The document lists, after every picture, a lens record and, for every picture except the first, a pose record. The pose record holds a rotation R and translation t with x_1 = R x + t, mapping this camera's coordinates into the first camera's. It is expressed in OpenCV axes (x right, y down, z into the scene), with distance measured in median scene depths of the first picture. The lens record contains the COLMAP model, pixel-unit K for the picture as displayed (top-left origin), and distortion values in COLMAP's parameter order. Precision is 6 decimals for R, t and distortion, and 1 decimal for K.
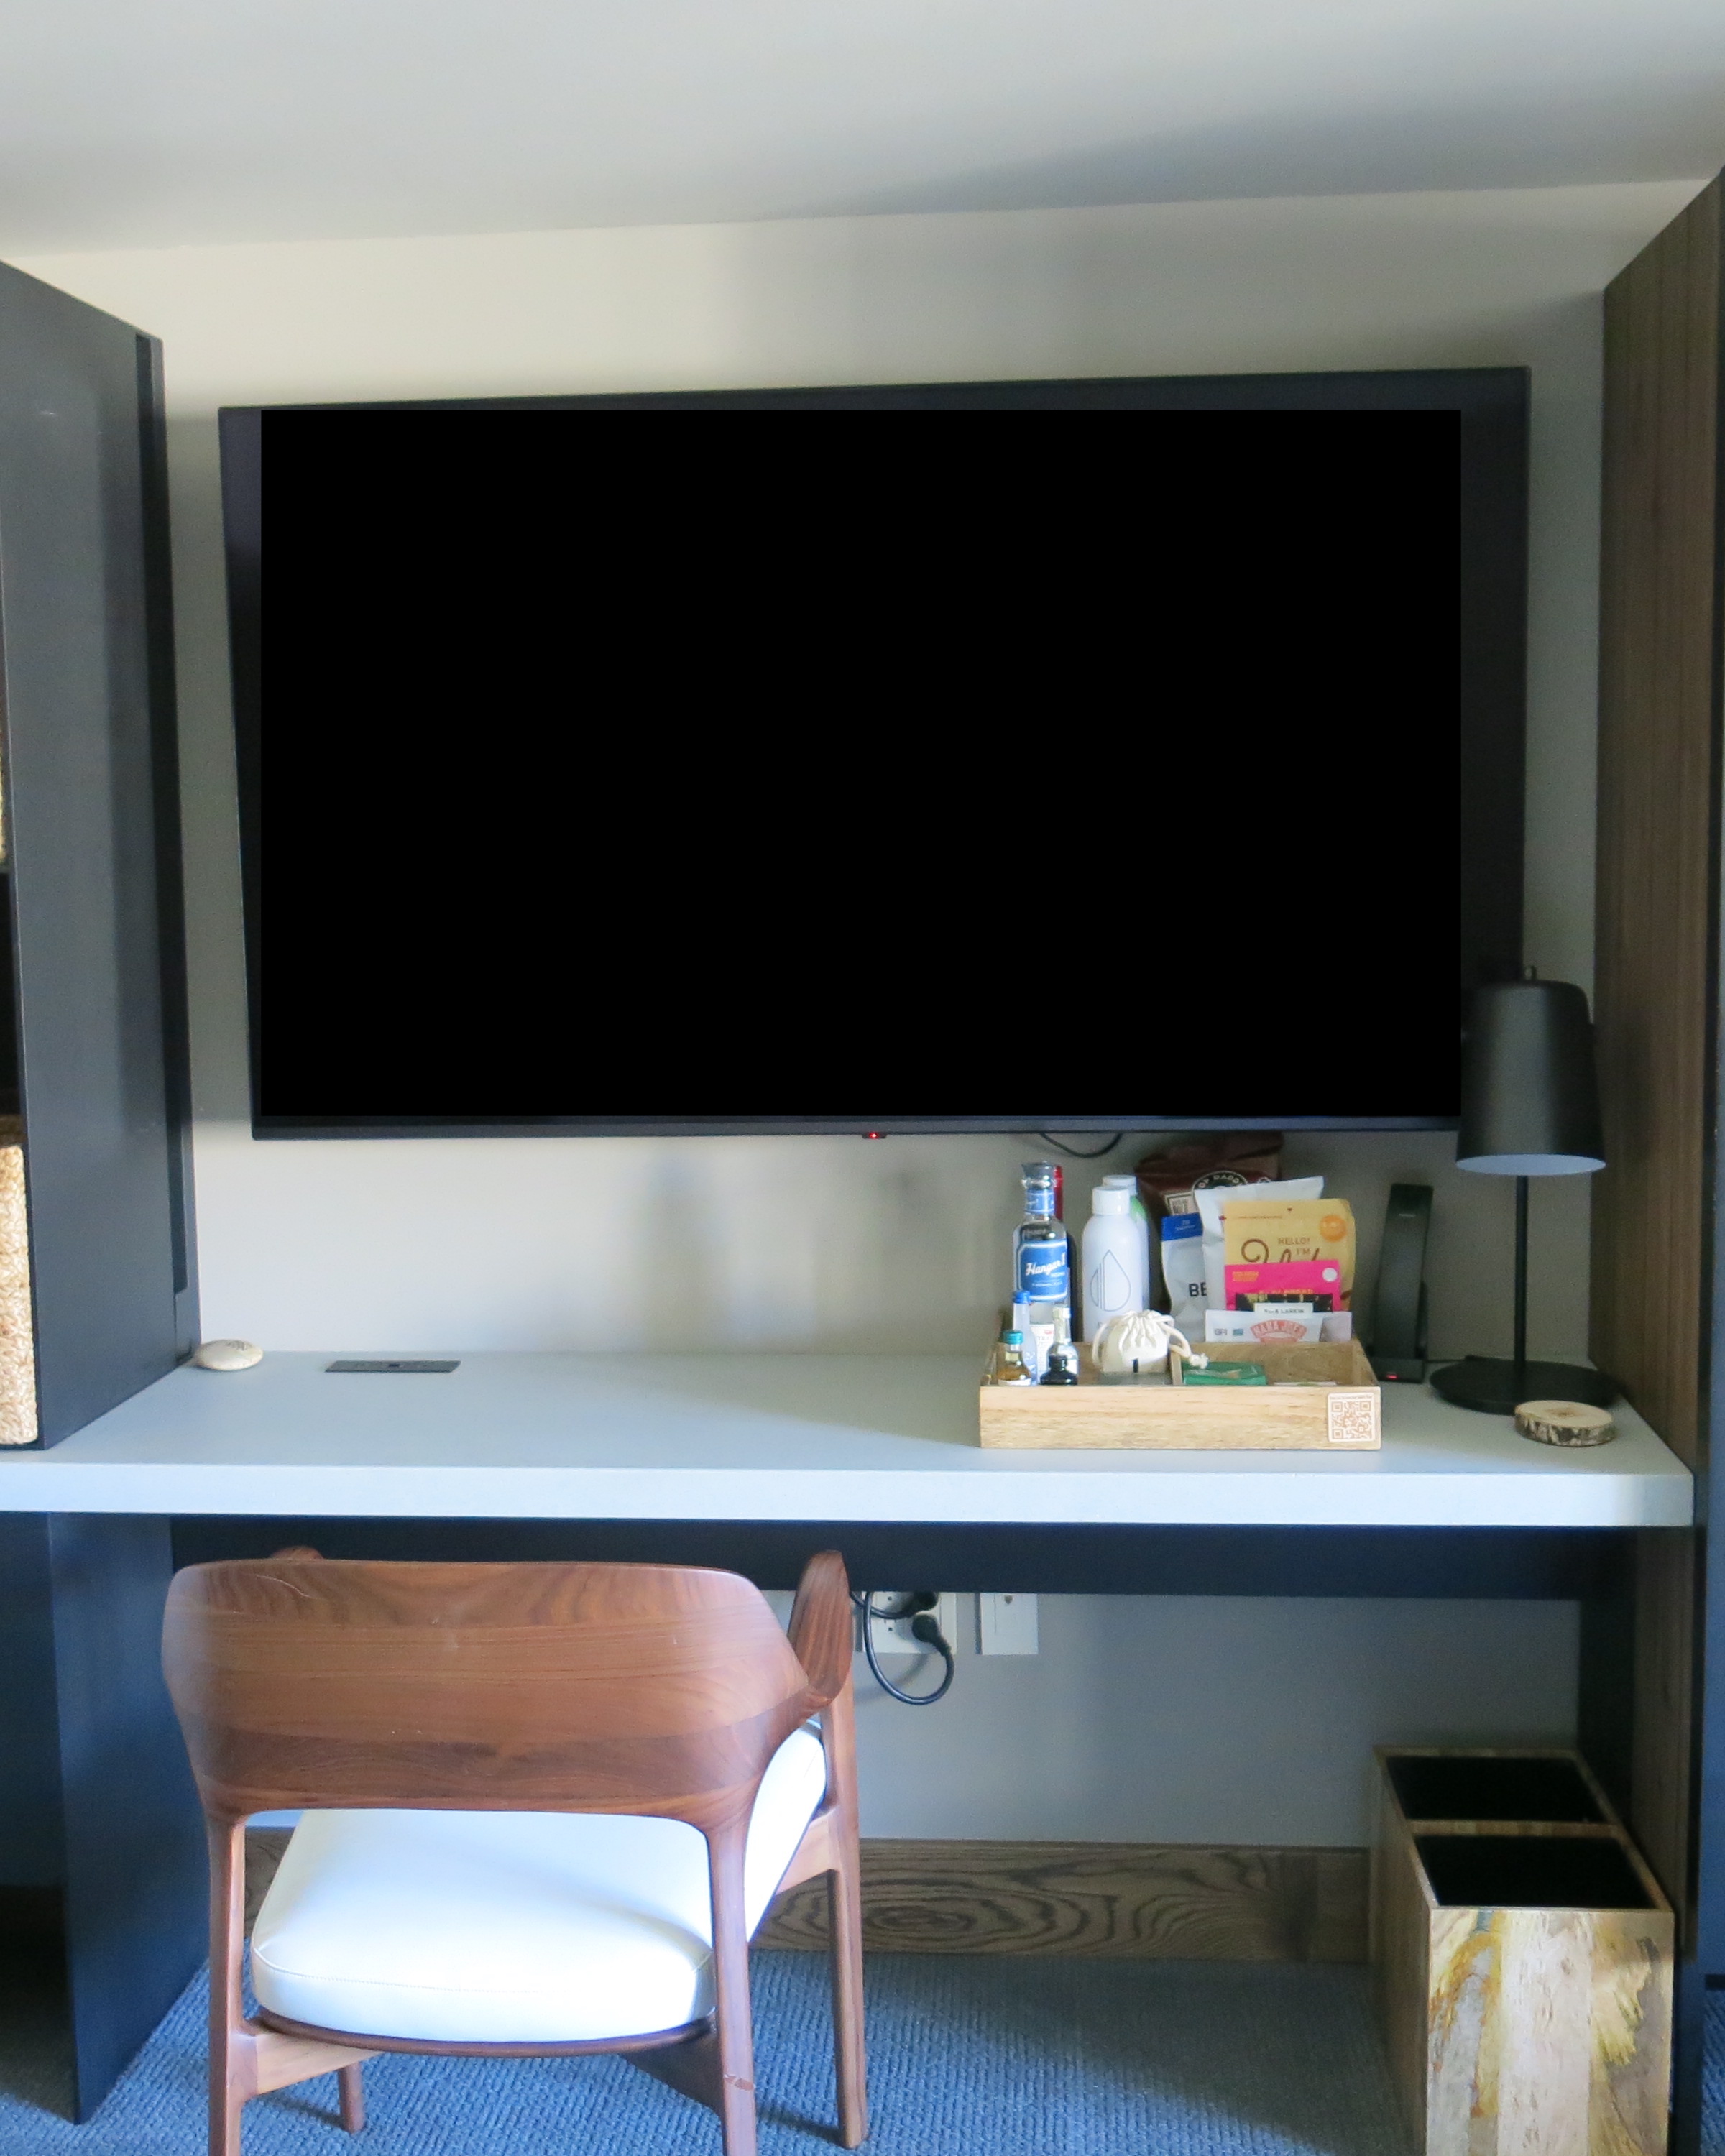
lens RADIAL K [[2434.2, 0, 863.6], [0, 2434.2, 1085.4], [0, 0, 1]] dist [-0.022238, 0.000000]
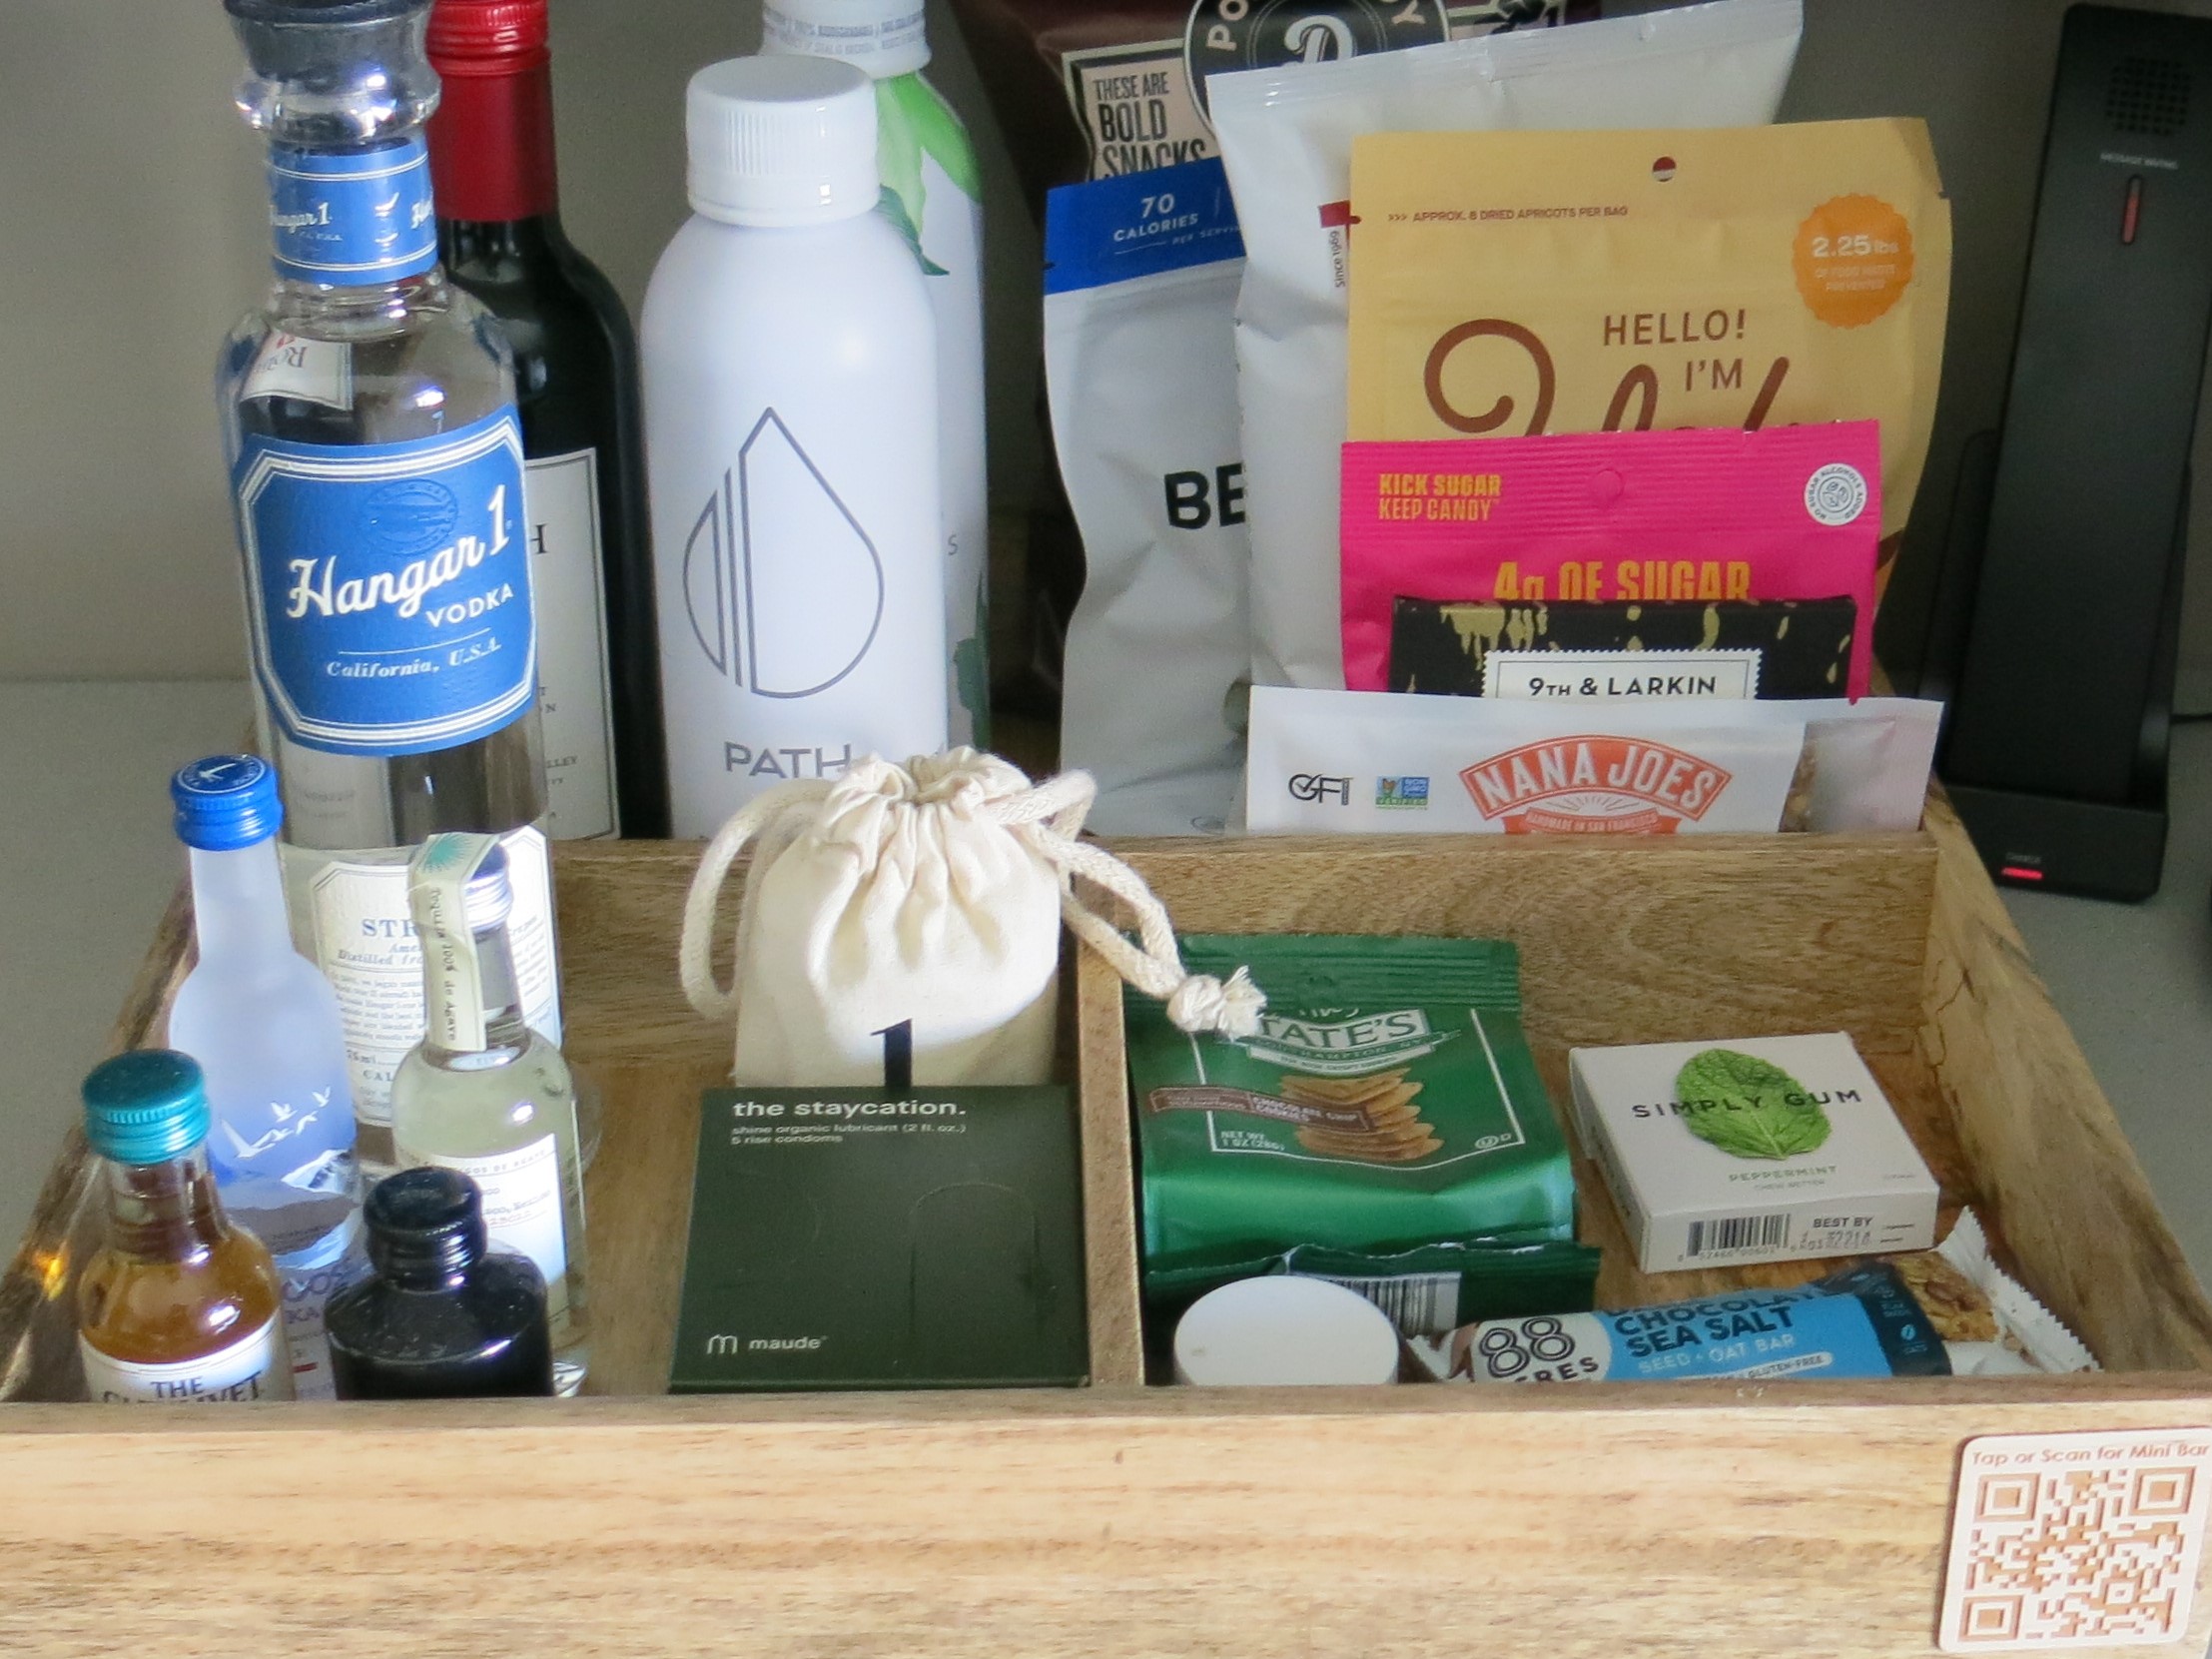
lens RADIAL K [[3371.7, 0, 1120.6], [0, 3371.7, 828.9], [0, 0, 1]] dist [-0.060132, 0.000000]
pose [[0.990851, -0.031216, 0.131304, 0.092484], [-0.019195, 0.930401, 0.366040, -0.000348], [-0.133592, -0.365211, 0.921289, 0.738601]]
